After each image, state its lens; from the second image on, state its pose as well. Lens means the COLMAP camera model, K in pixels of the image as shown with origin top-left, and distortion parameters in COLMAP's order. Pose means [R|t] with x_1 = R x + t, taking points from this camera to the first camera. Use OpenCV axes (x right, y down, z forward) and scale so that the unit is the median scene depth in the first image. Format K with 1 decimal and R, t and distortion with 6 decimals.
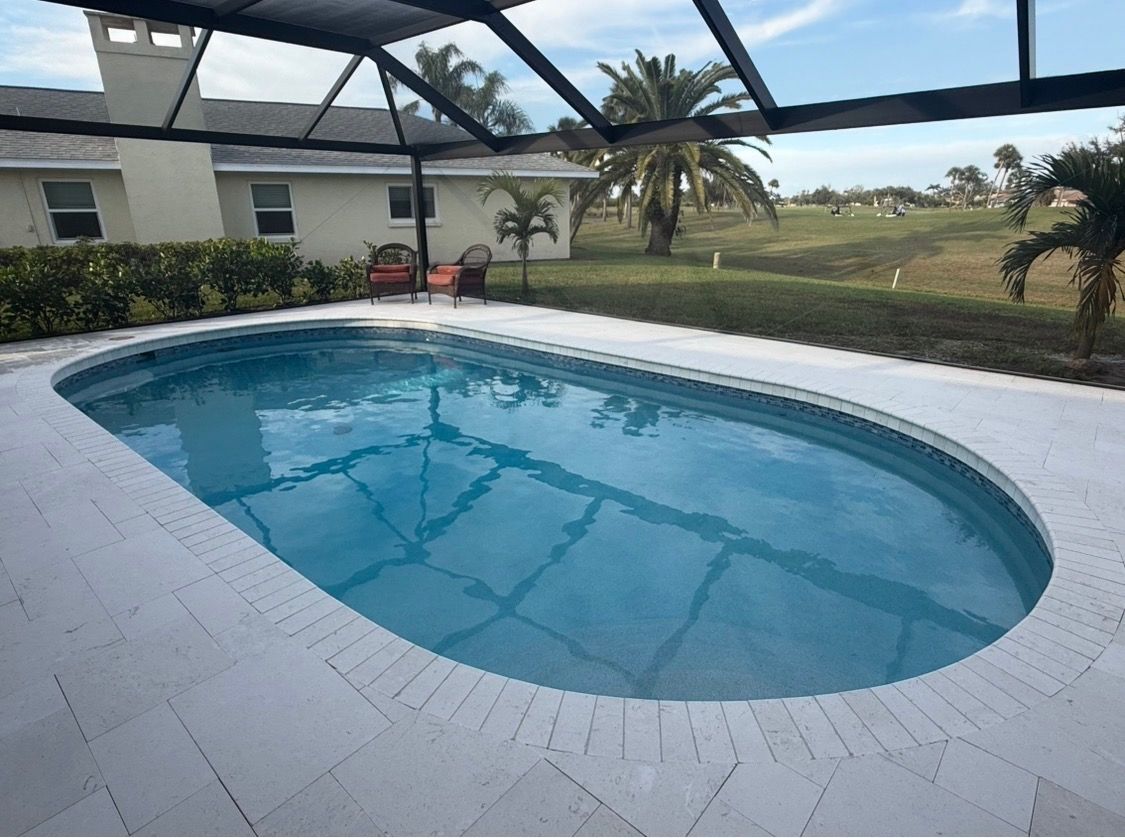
lens RADIAL K [[620.4, 0, 562.5], [0, 620.4, 419.0], [0, 0, 1]] dist [-0.024535, 0.032959]
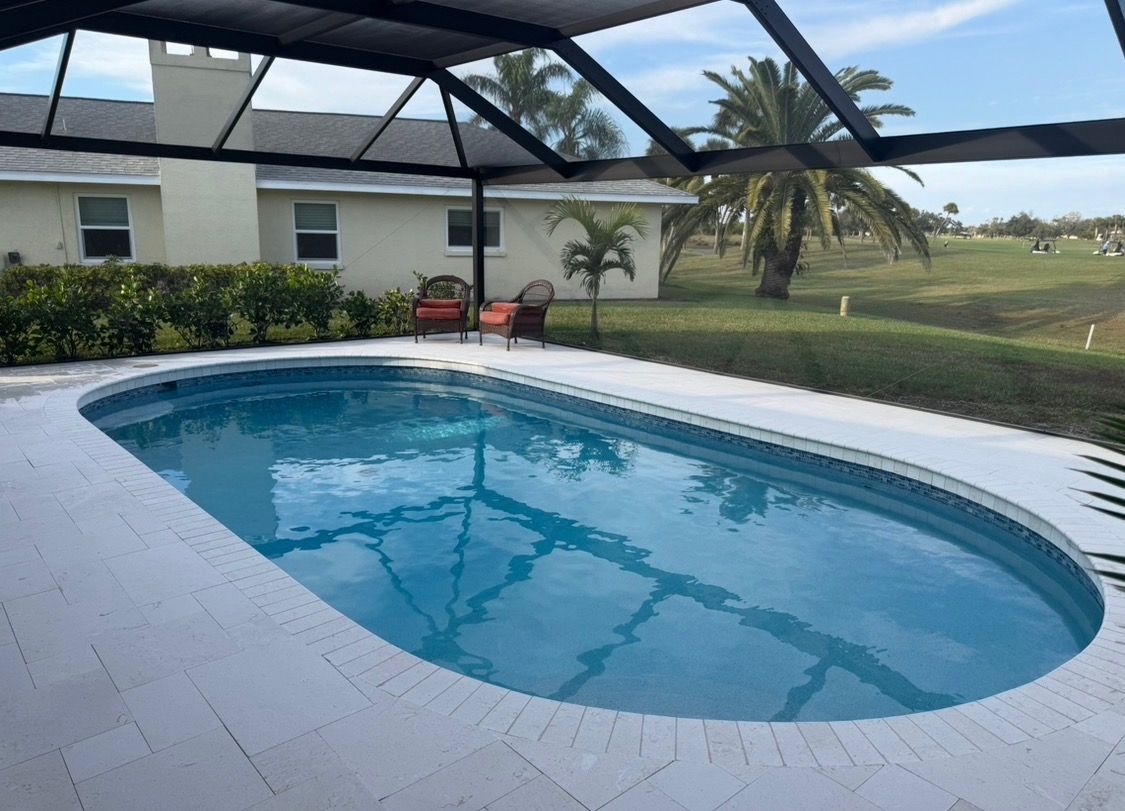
lens RADIAL K [[810.7, 0, 562.5], [0, 810.7, 405.5], [0, 0, 1]] dist [0.047464, -0.005946]
pose [[0.991160, 0.049638, -0.123033, 0.040554], [-0.063937, 0.991289, -0.115141, 0.020479], [0.116246, 0.121990, 0.985700, -0.089587]]
